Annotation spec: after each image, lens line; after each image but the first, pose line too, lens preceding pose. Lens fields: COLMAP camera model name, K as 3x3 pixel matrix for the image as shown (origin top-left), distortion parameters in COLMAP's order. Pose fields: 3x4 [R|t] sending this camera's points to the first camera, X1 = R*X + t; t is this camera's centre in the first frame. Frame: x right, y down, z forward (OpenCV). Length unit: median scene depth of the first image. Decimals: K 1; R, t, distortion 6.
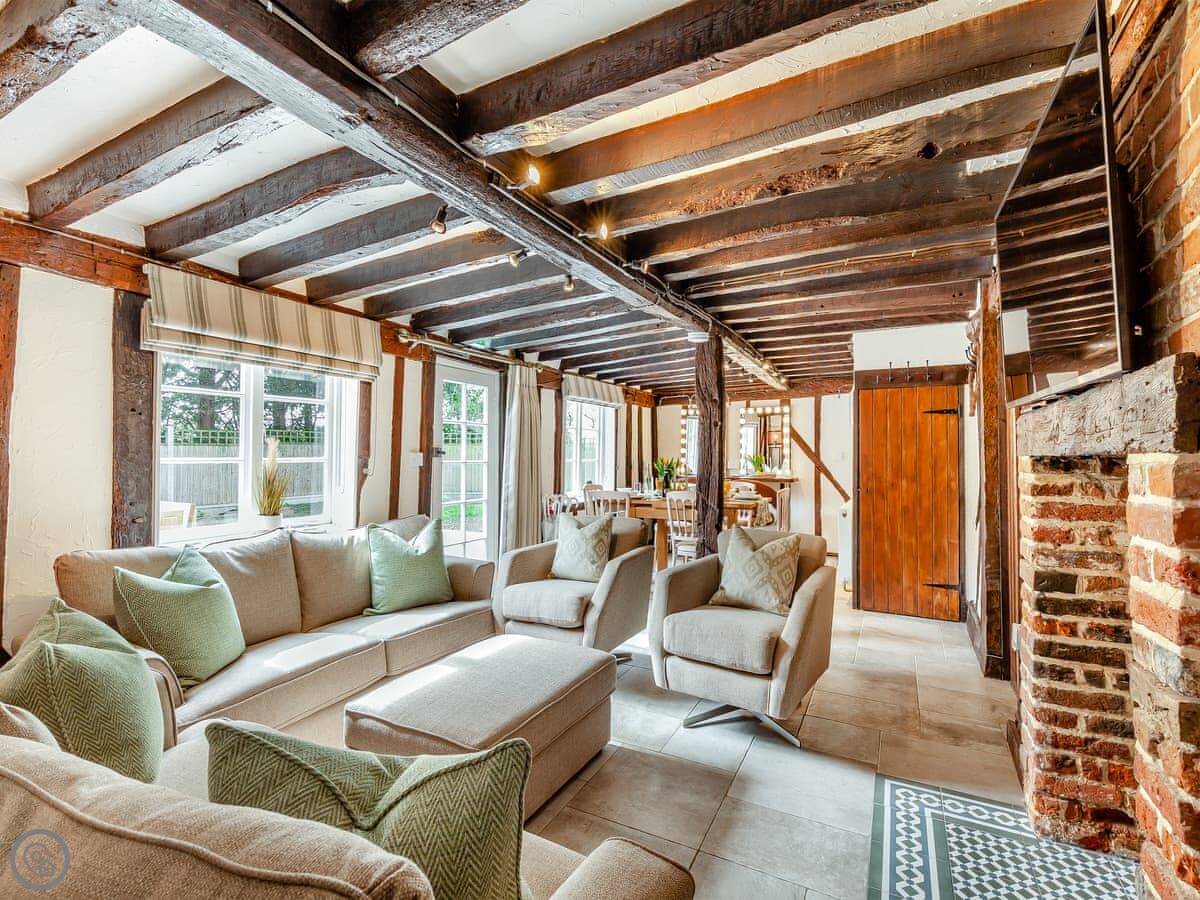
lens RADIAL K [[551.6, 0, 600.3], [0, 551.6, 454.9], [0, 0, 1]] dist [0.002545, 0.000193]
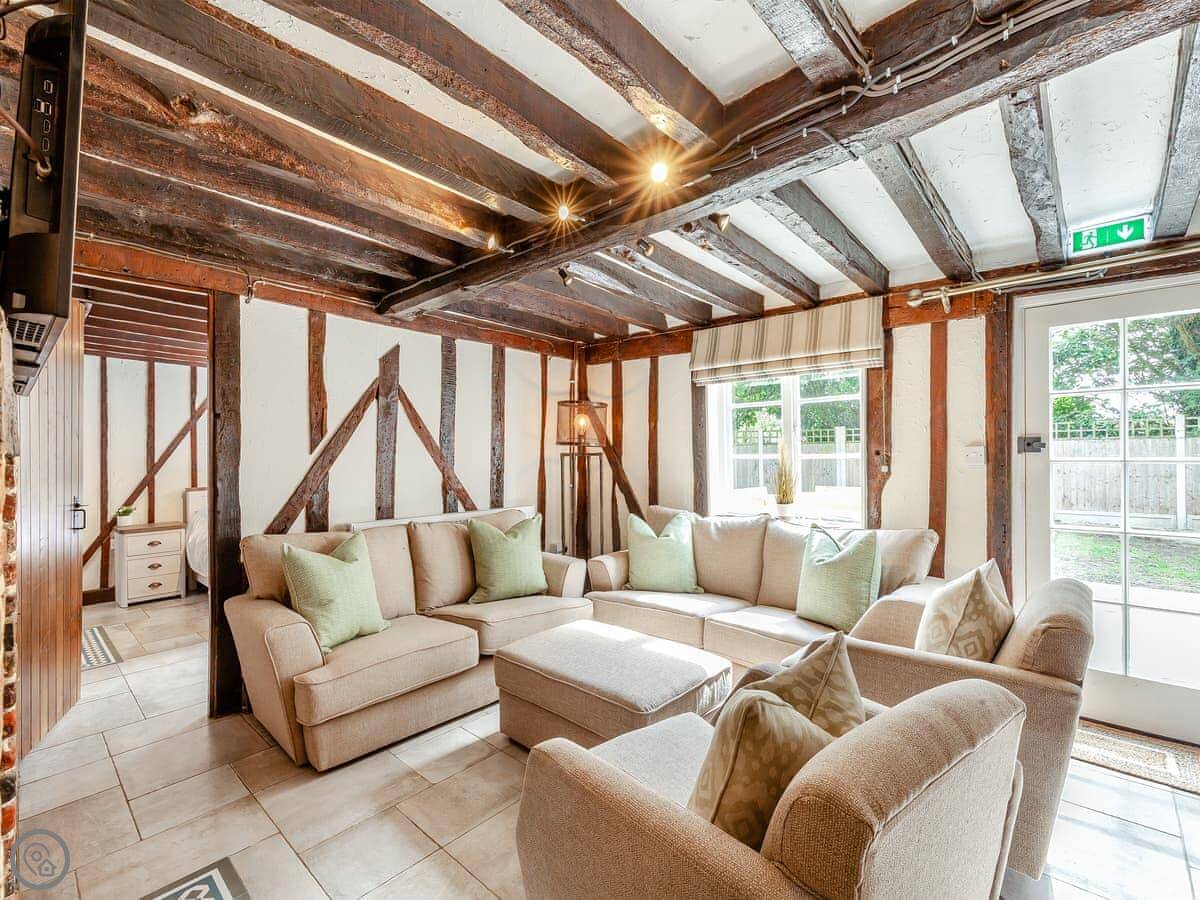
lens RADIAL K [[551.6, 0, 600.3], [0, 551.6, 454.9], [0, 0, 1]] dist [0.002545, 0.000193]
pose [[-0.225388, -0.003424, -0.974263, 0.495950], [0.009423, 0.999939, -0.005695, 0.007759], [0.974223, -0.010464, -0.225342, 0.705074]]
